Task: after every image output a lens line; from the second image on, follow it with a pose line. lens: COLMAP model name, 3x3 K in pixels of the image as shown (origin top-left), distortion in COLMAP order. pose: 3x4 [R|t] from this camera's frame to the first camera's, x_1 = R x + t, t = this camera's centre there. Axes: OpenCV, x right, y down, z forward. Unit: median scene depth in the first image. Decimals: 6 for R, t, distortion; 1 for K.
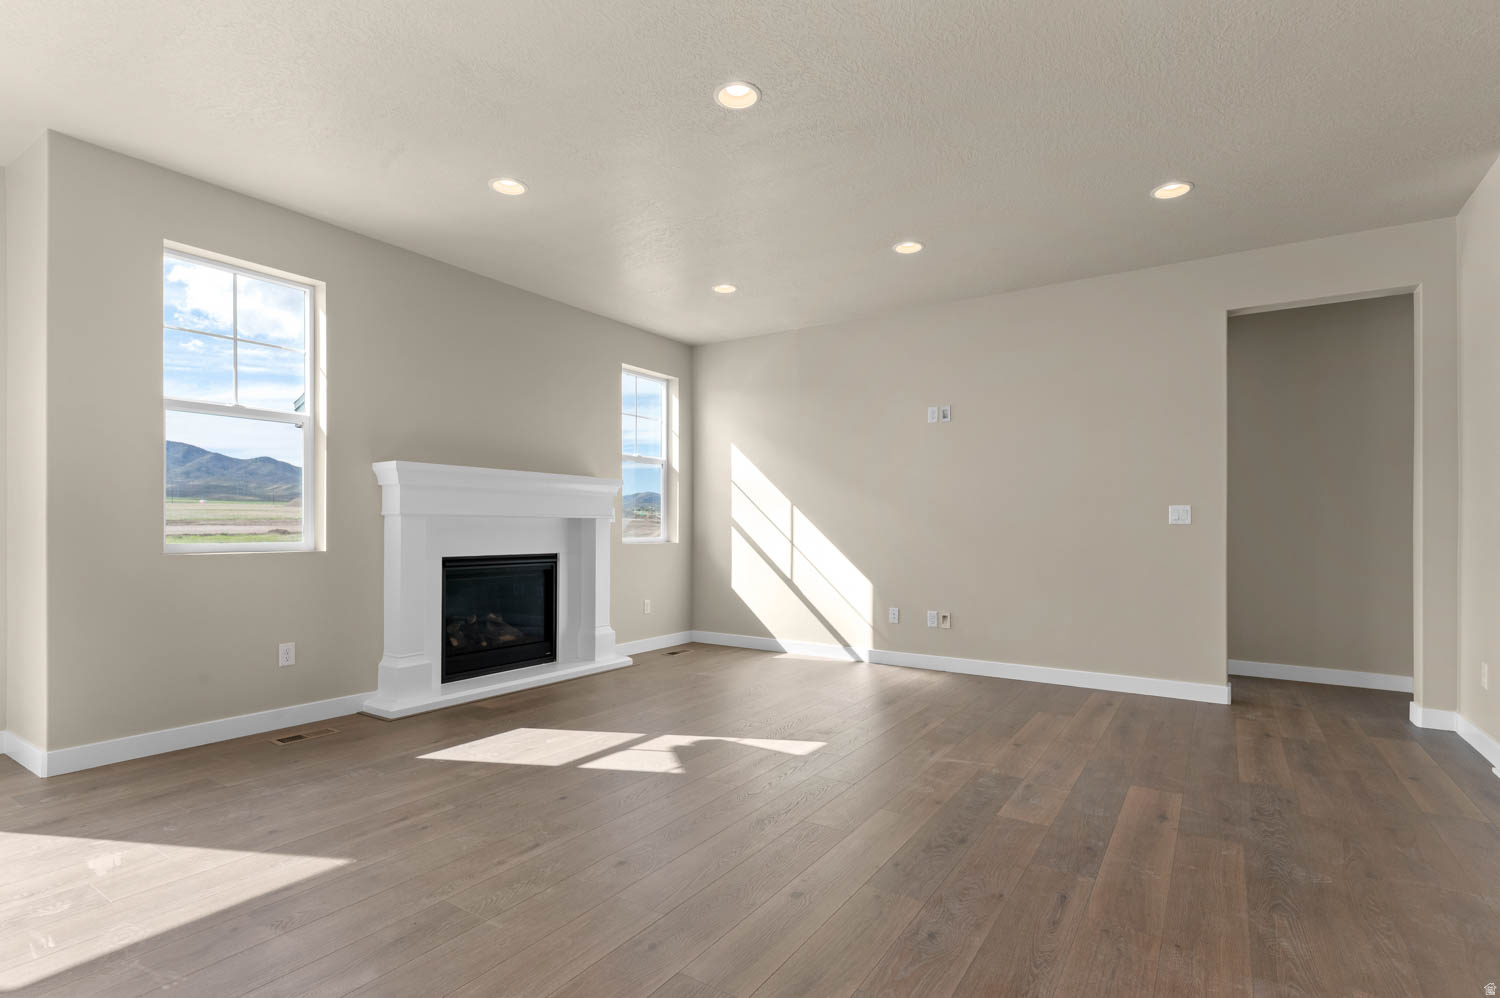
lens RADIAL K [[714.0, 0, 759.4], [0, 714.0, 507.7], [0, 0, 1]] dist [0.002112, 0.000513]
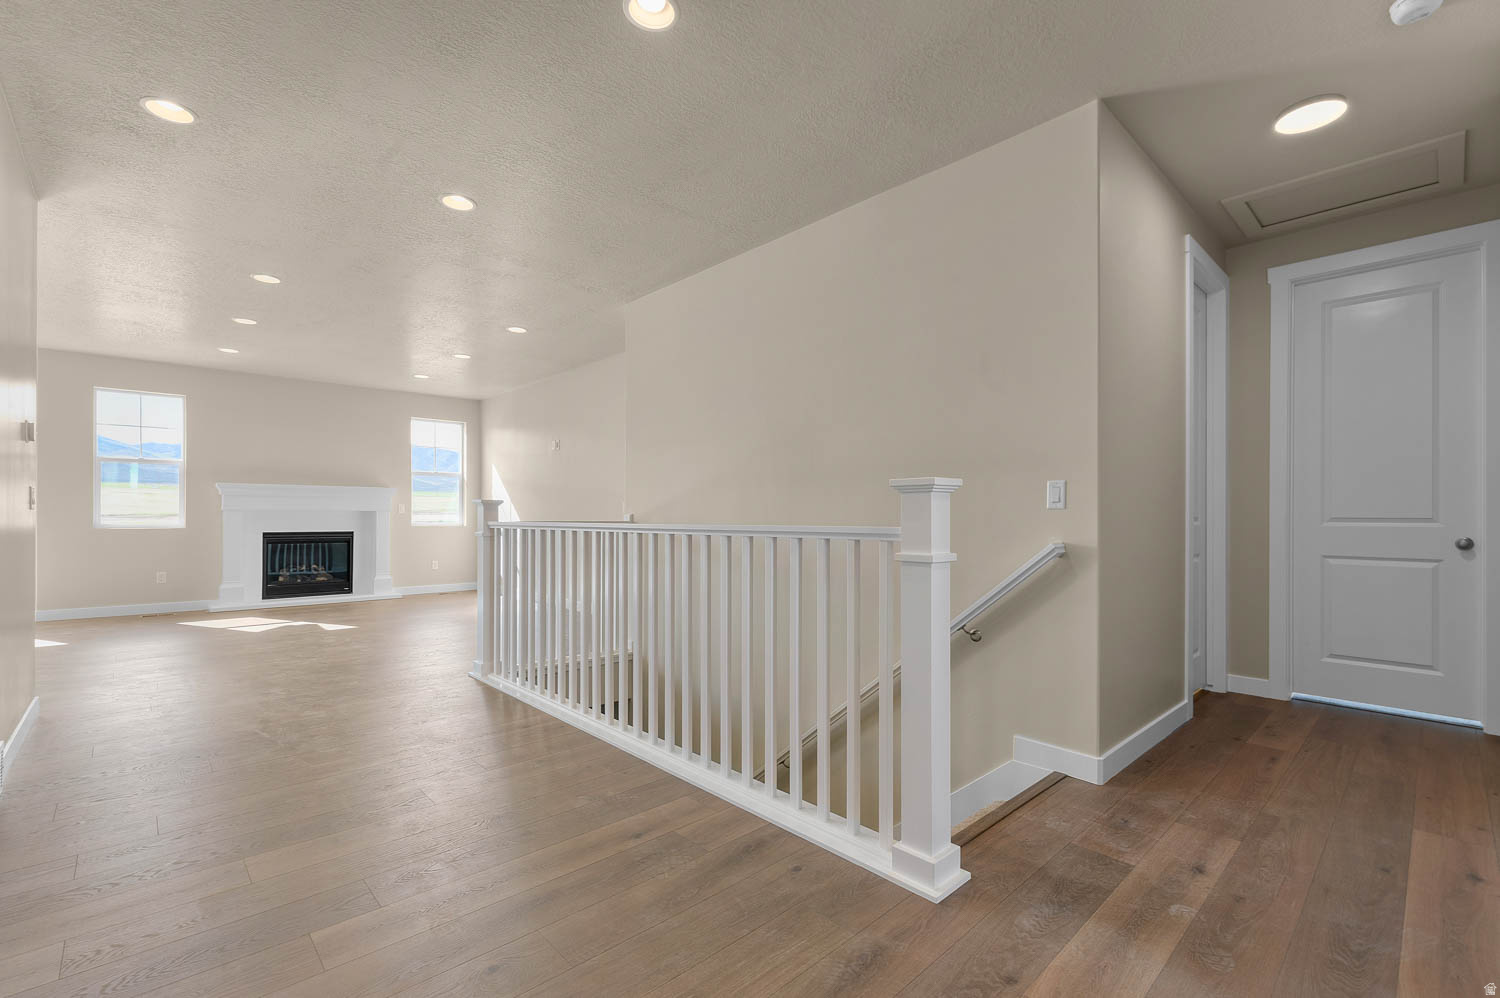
lens RADIAL K [[644.5, 0, 761.6], [0, 644.5, 508.2], [0, 0, 1]] dist [-0.003187, -0.000904]
pose [[0.972424, -0.000571, -0.233221, 1.057610], [0.004184, 0.999879, 0.014996, -0.012234], [0.233184, -0.015558, 0.972308, -0.294363]]
